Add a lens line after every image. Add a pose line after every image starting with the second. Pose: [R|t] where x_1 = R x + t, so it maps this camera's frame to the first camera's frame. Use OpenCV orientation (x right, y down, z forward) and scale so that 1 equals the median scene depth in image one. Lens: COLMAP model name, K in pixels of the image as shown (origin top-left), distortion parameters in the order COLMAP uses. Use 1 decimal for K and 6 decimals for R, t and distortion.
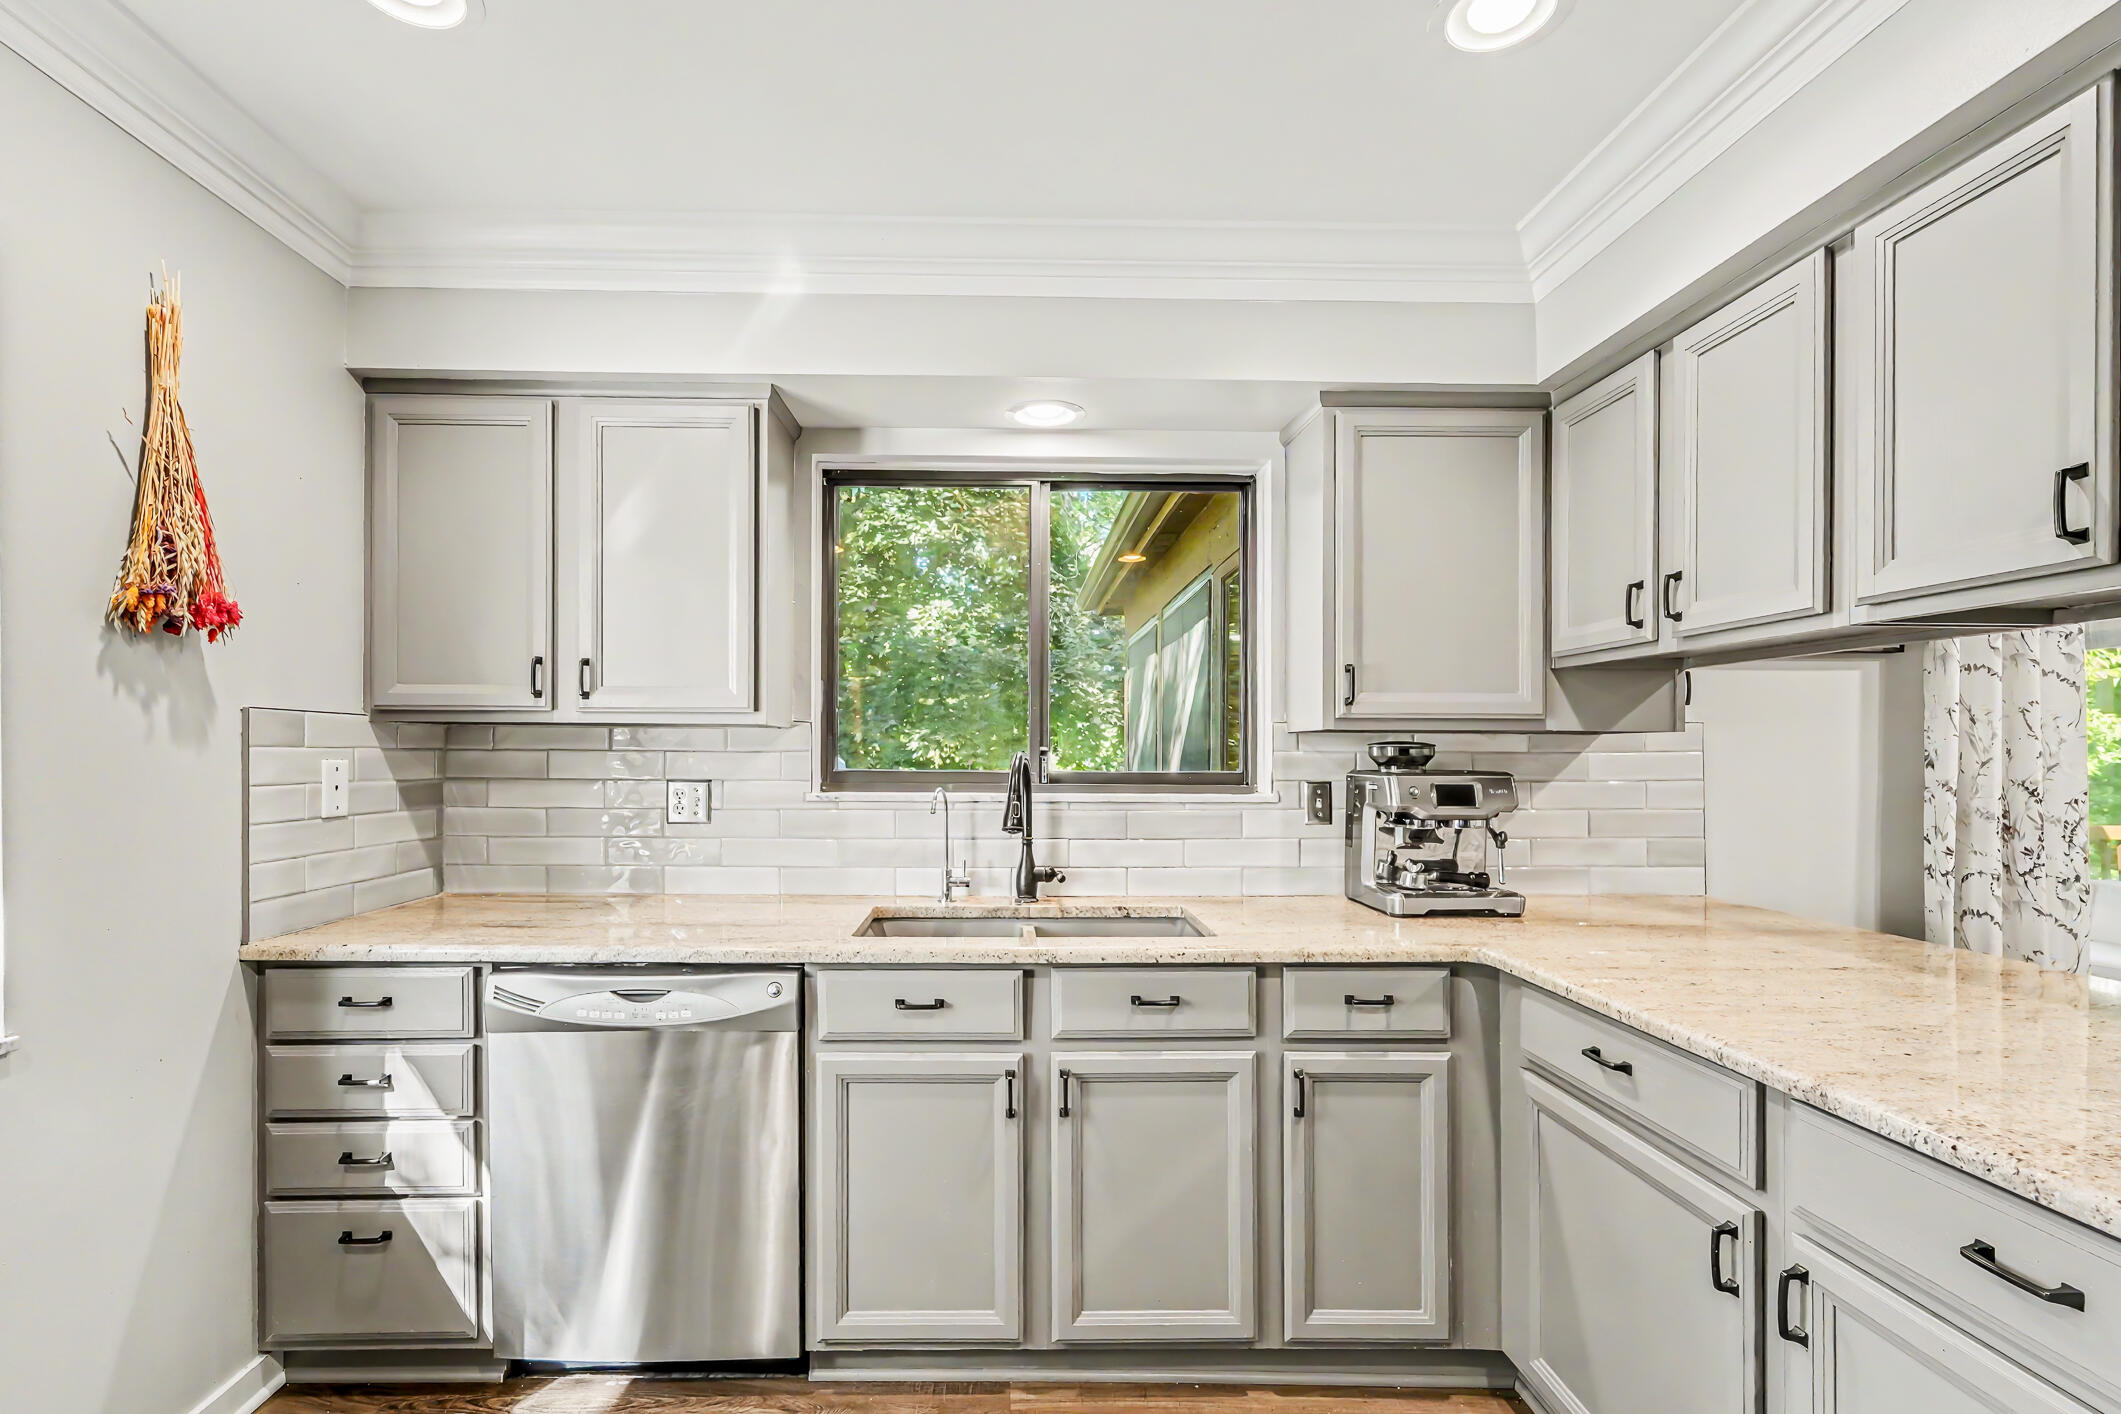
lens RADIAL K [[943.8, 0, 1002.9], [0, 943.8, 756.0], [0, 0, 1]] dist [0.008866, -0.002146]
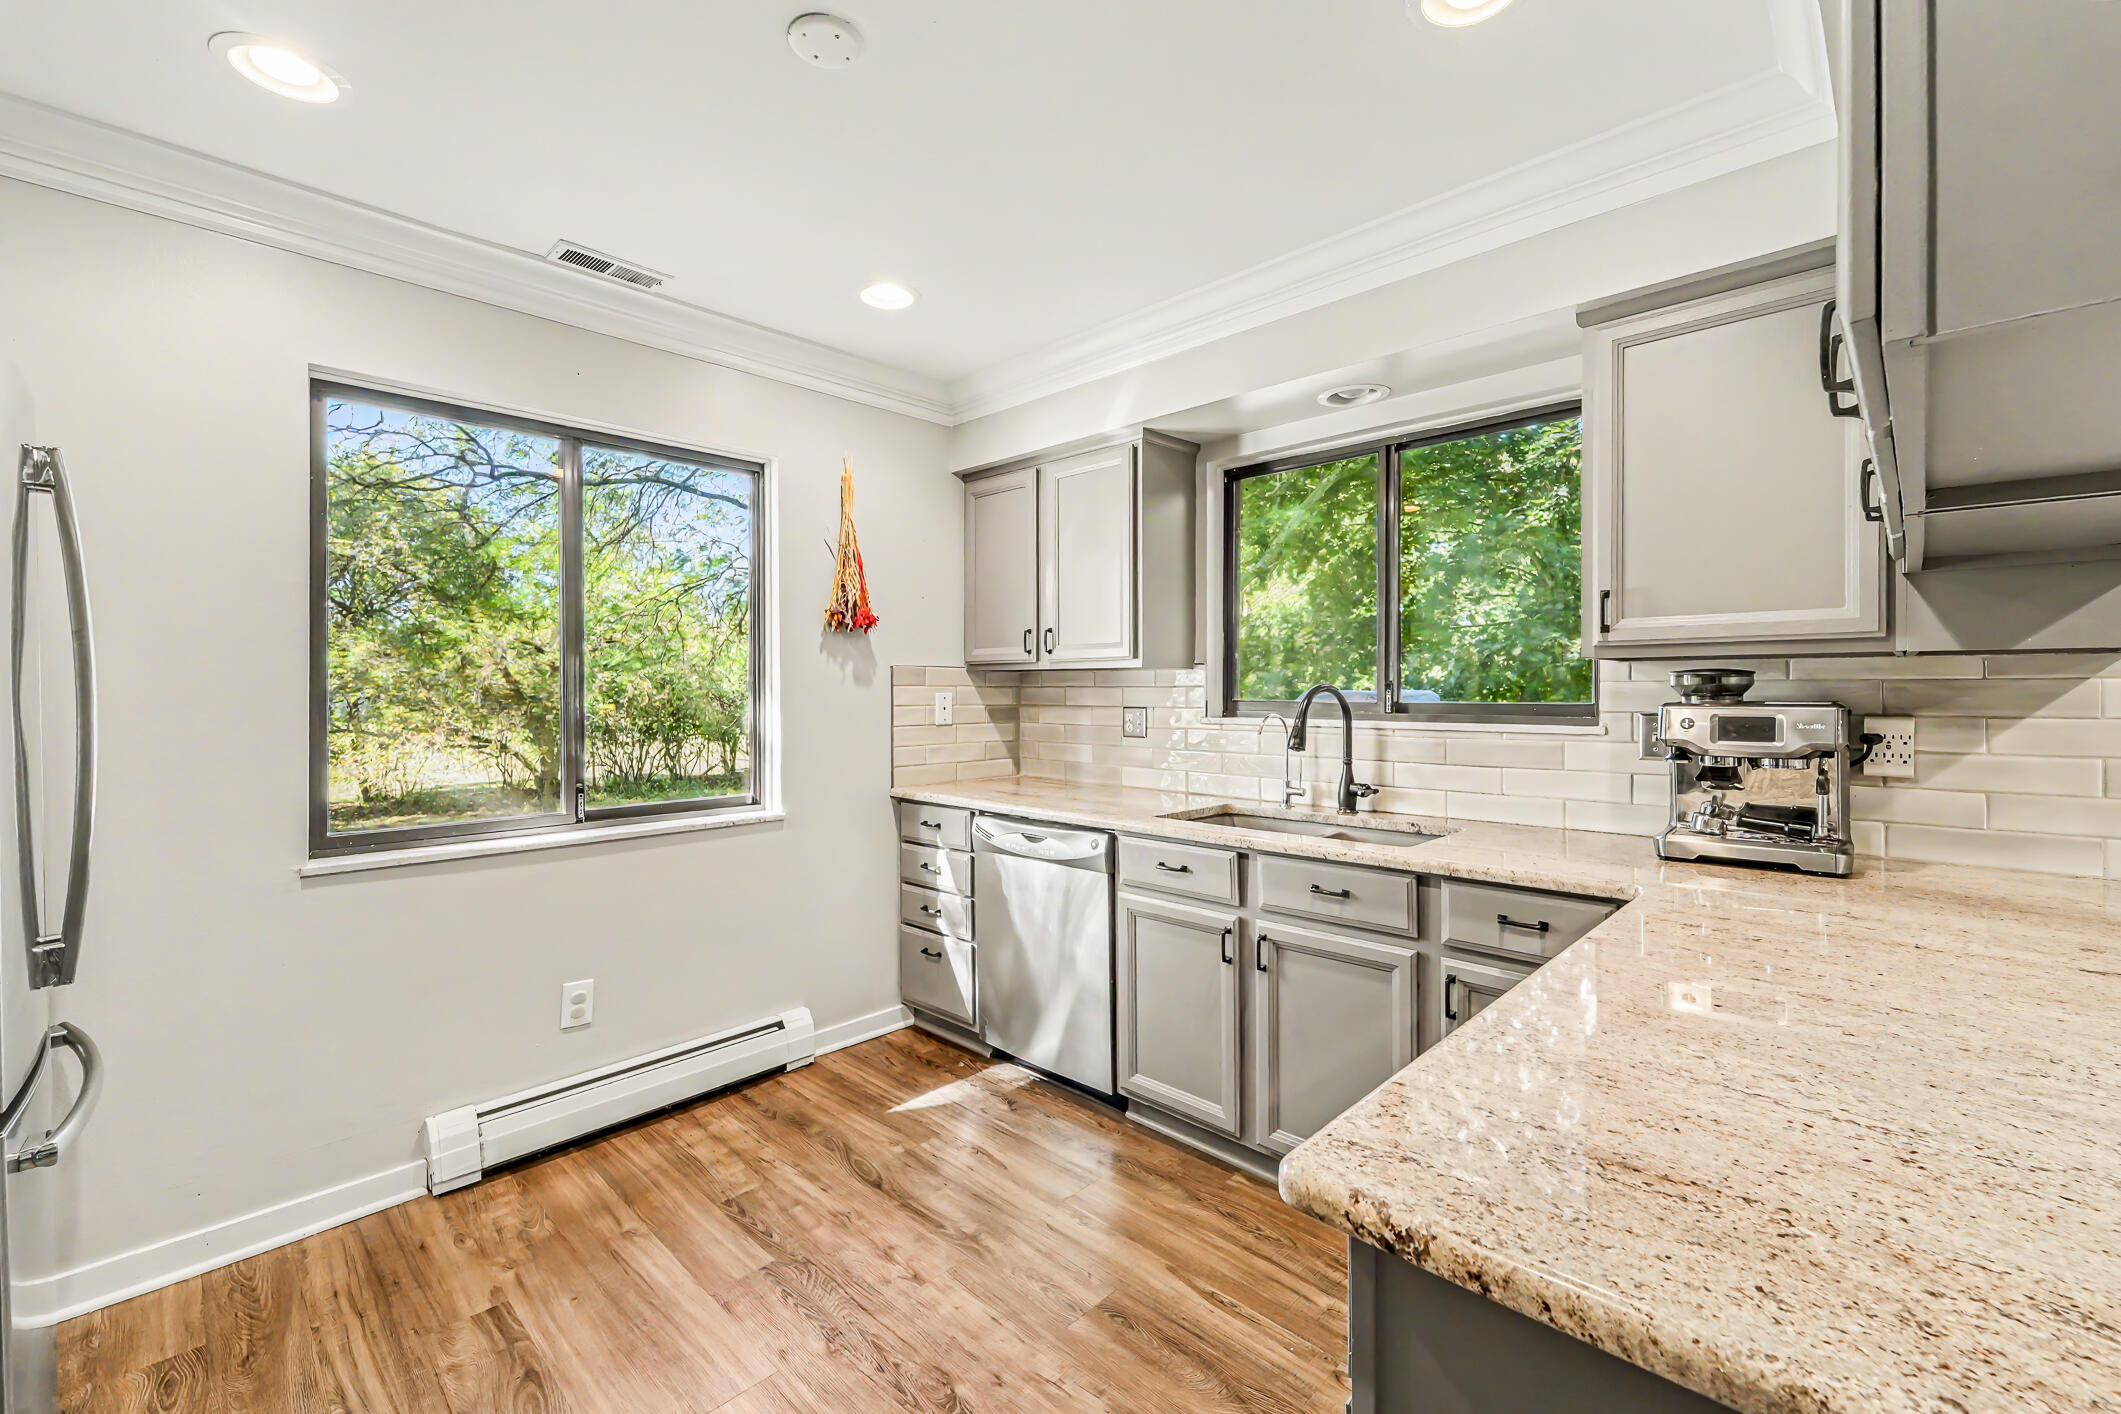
lens RADIAL K [[878.5, 0, 1072.8], [0, 878.5, 699.6], [0, 0, 1]] dist [0.005801, -0.001410]
pose [[0.714231, 0.001433, -0.699909, 0.631385], [0.002305, 0.999988, 0.004399, 0.009545], [0.699906, -0.004755, 0.714219, -0.019359]]
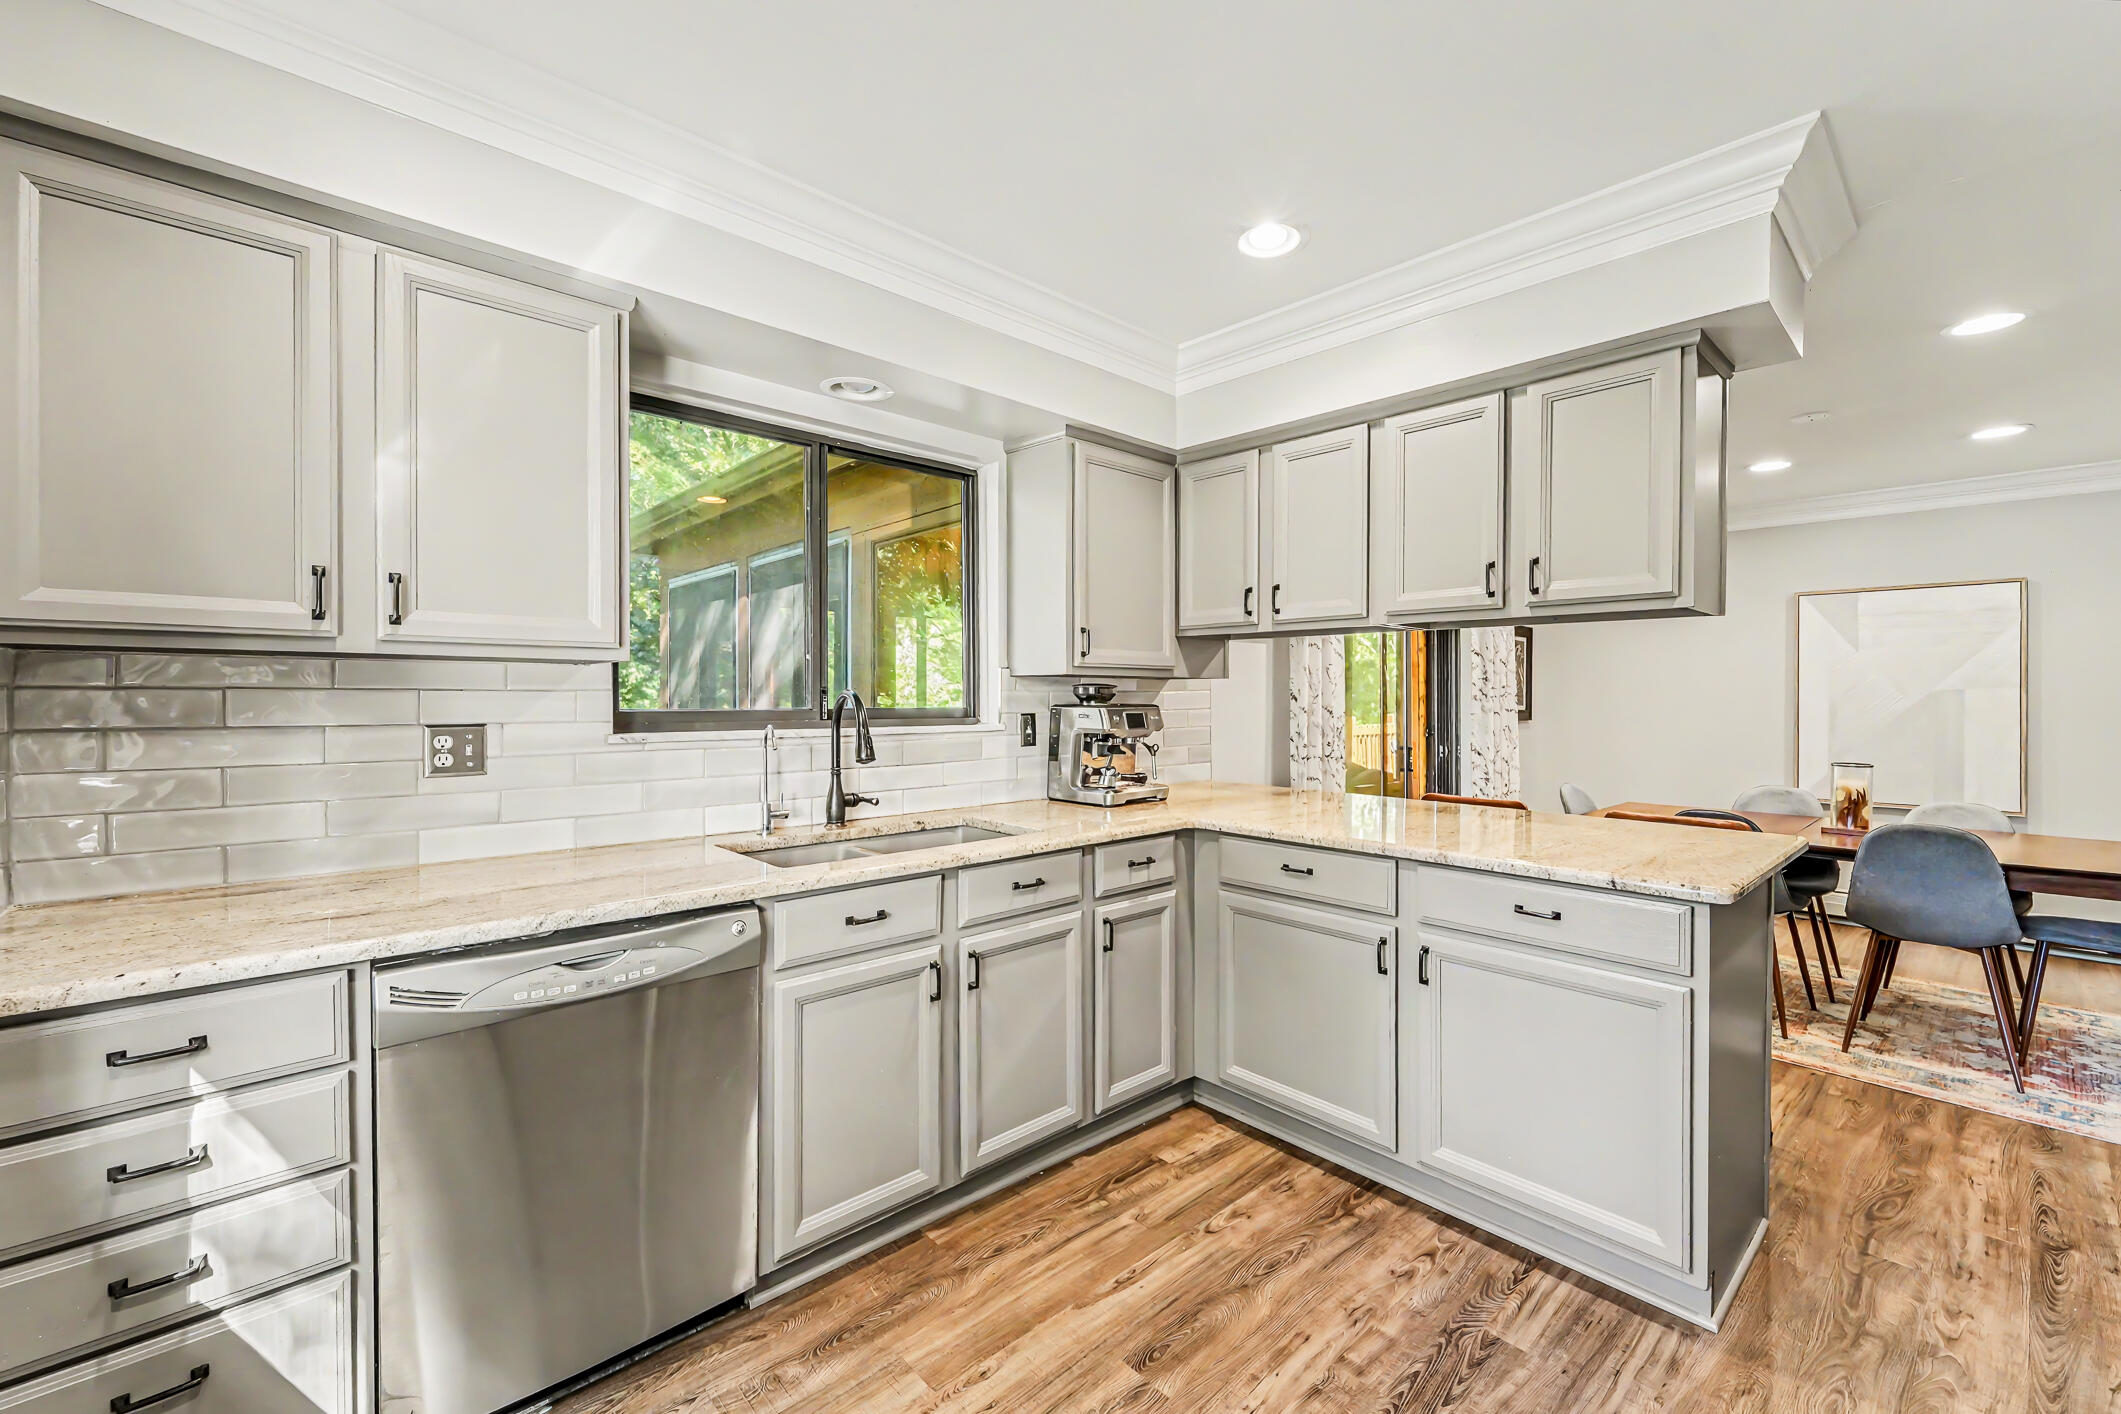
lens RADIAL K [[878.5, 0, 1056.9], [0, 878.5, 704.3], [0, 0, 1]] dist [0.005801, -0.001410]
pose [[0.744221, -0.009340, 0.667868, -0.540383], [0.002422, 0.999933, 0.011285, 0.000730], [-0.667929, -0.006781, 0.744194, 0.074945]]
